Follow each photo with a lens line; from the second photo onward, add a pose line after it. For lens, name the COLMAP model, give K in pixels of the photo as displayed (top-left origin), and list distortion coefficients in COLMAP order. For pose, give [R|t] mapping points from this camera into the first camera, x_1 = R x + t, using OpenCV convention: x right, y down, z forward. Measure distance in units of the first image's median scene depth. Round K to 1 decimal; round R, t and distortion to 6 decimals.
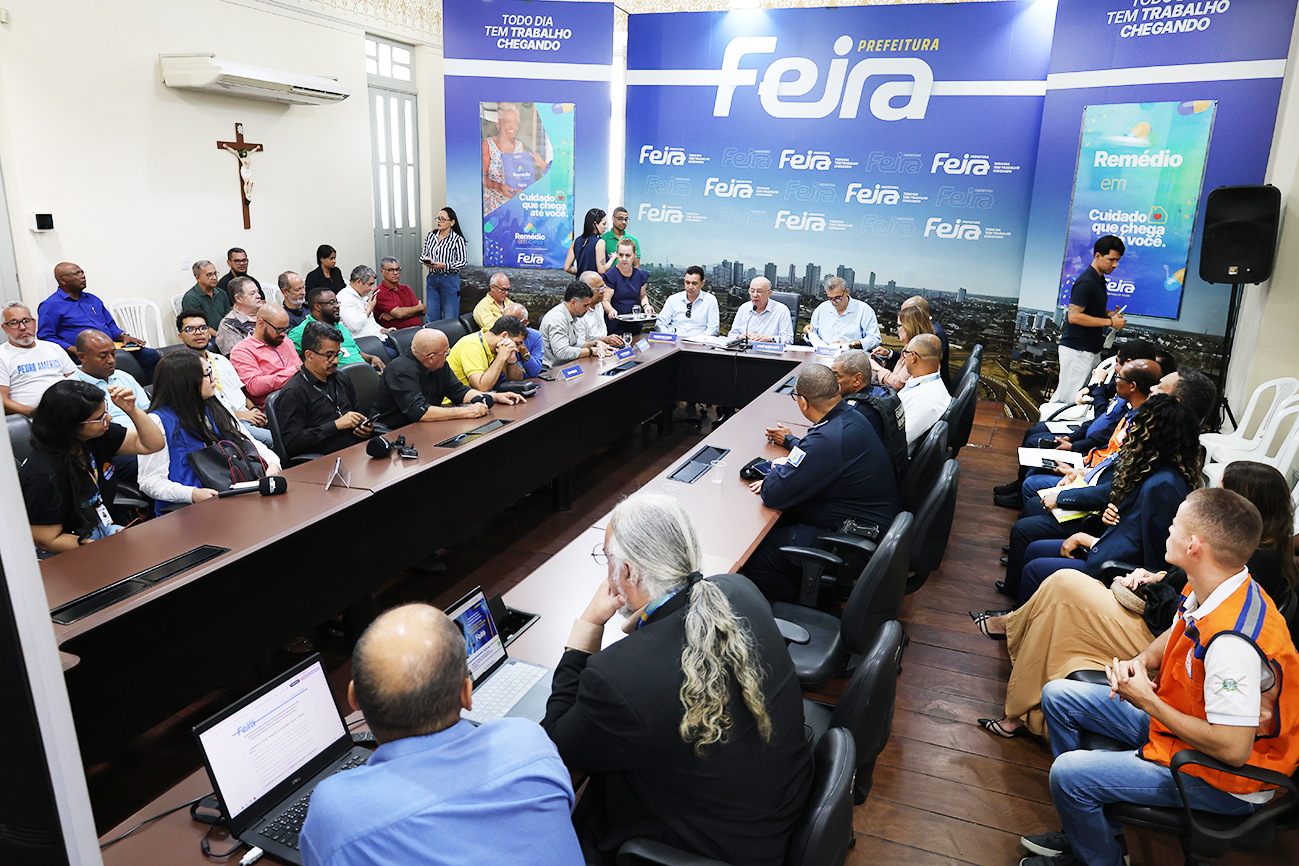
lens RADIAL K [[896.8, 0, 656.6], [0, 896.8, 427.8], [0, 0, 1]] dist [-0.000116, 0.005260]
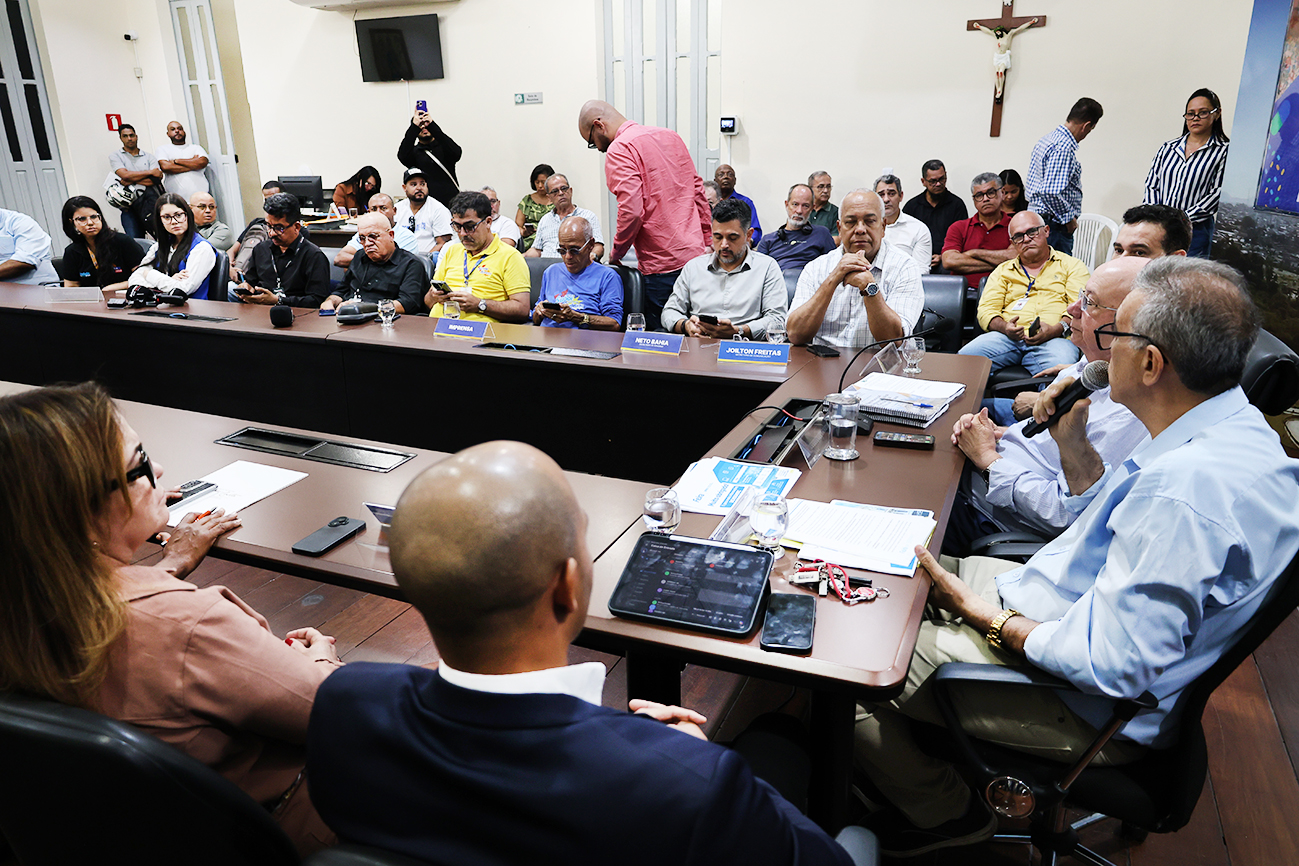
lens RADIAL K [[896.8, 0, 652.9], [0, 896.8, 428.1], [0, 0, 1]] dist [-0.000116, 0.005260]
pose [[-0.047662, 0.281672, -0.958326, 0.339485], [-0.247435, 0.926184, 0.284531, -0.135368], [0.967731, 0.250685, 0.025552, 0.744314]]
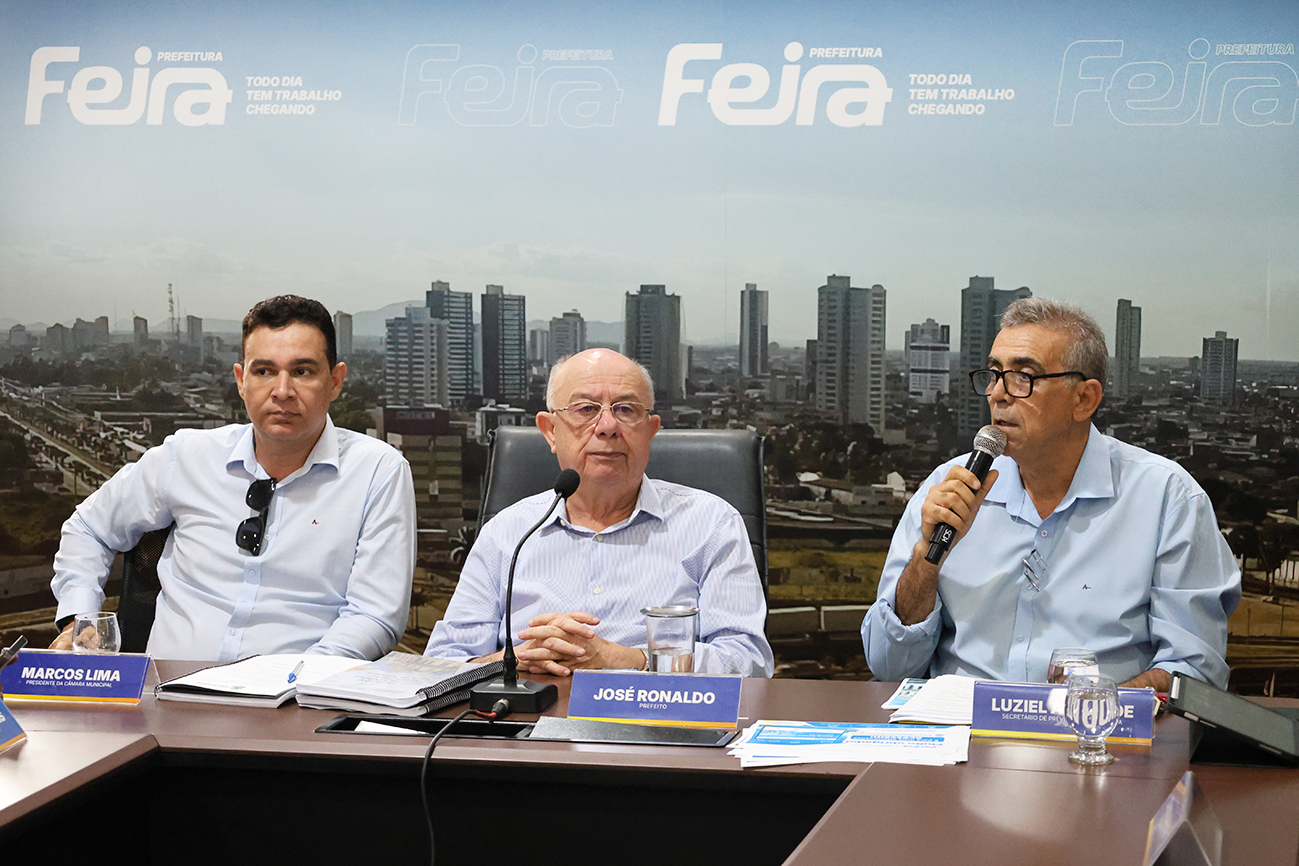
lens RADIAL K [[3087.0, 0, 647.1], [0, 3087.0, 434.0], [0, 0, 1]] dist [-0.006121, 0.000000]
pose [[0.992349, -0.052453, 0.111772, 0.044451], [0.069775, 0.985100, -0.157191, -0.035133], [-0.101861, 0.163787, 0.981223, 0.298992]]
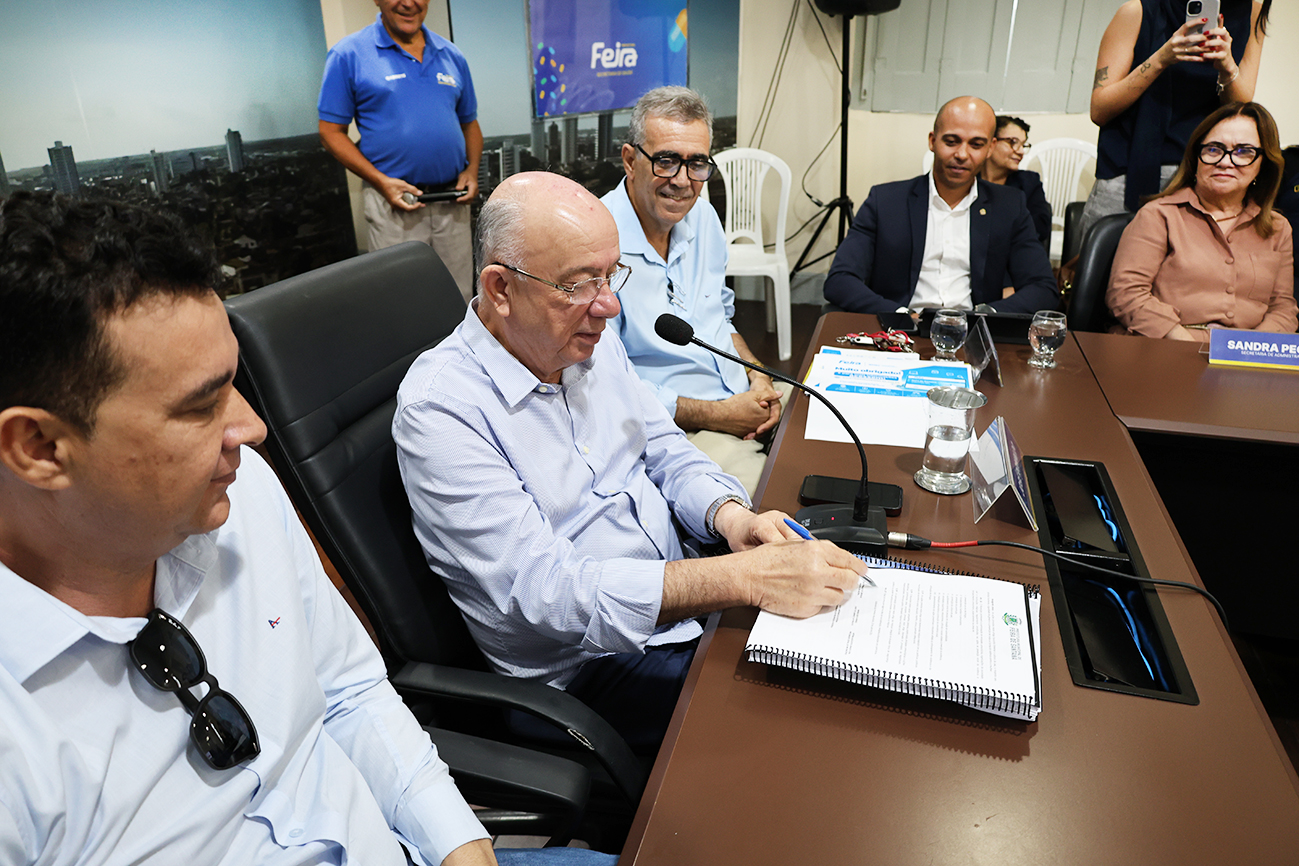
lens RADIAL K [[896.8, 0, 655.0], [0, 896.8, 426.8], [0, 0, 1]] dist [-0.000116, 0.005260]
pose [[-0.064688, -0.435084, 0.898063, -0.030776], [0.271752, 0.858255, 0.435372, -0.160617], [-0.960191, 0.272214, 0.062716, 0.837024]]
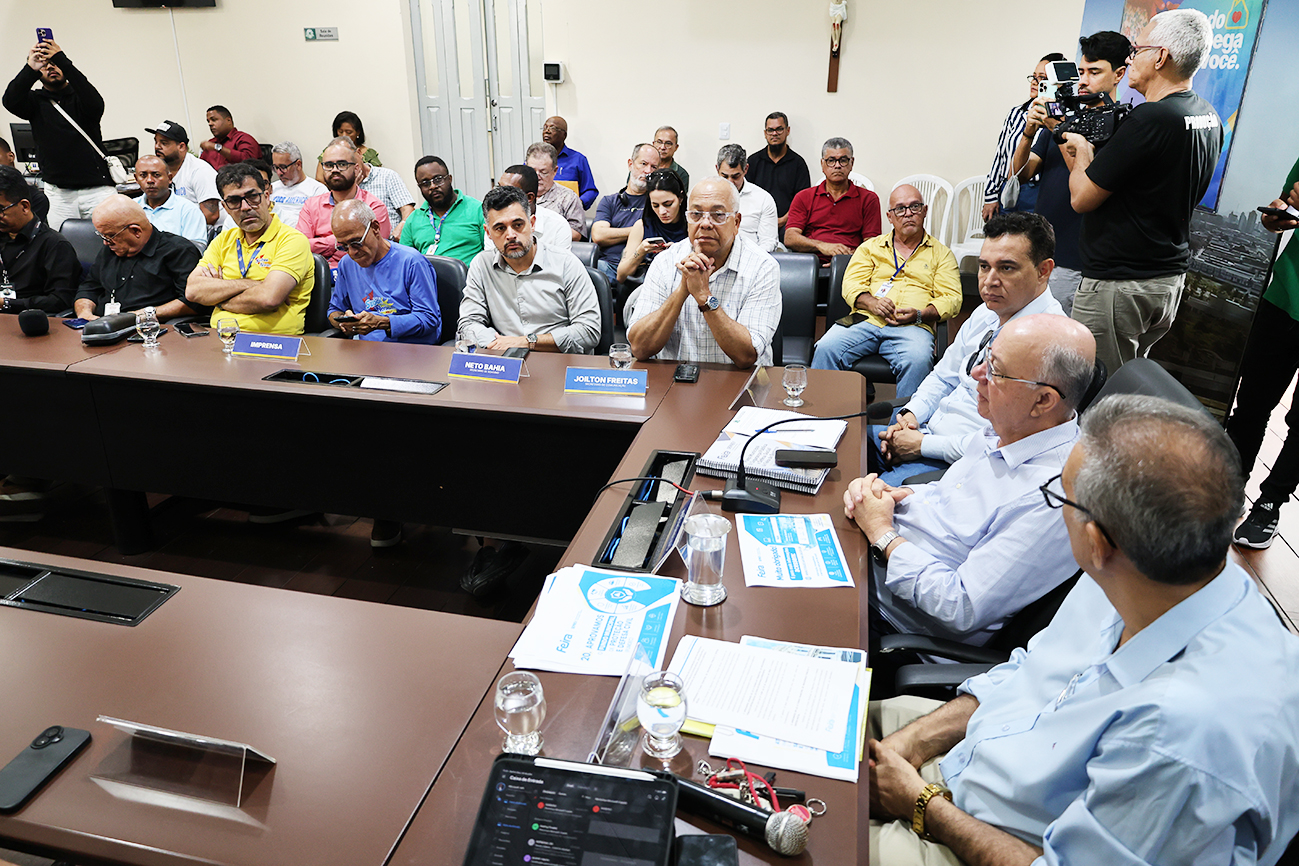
lens RADIAL K [[896.8, 0, 653.4], [0, 896.8, 432.2], [0, 0, 1]] dist [-0.000116, 0.005260]
pose [[0.142085, 0.353945, -0.924411, 0.283382], [-0.257264, 0.914997, 0.310798, -0.154451], [0.955838, 0.193658, 0.221065, 0.735975]]
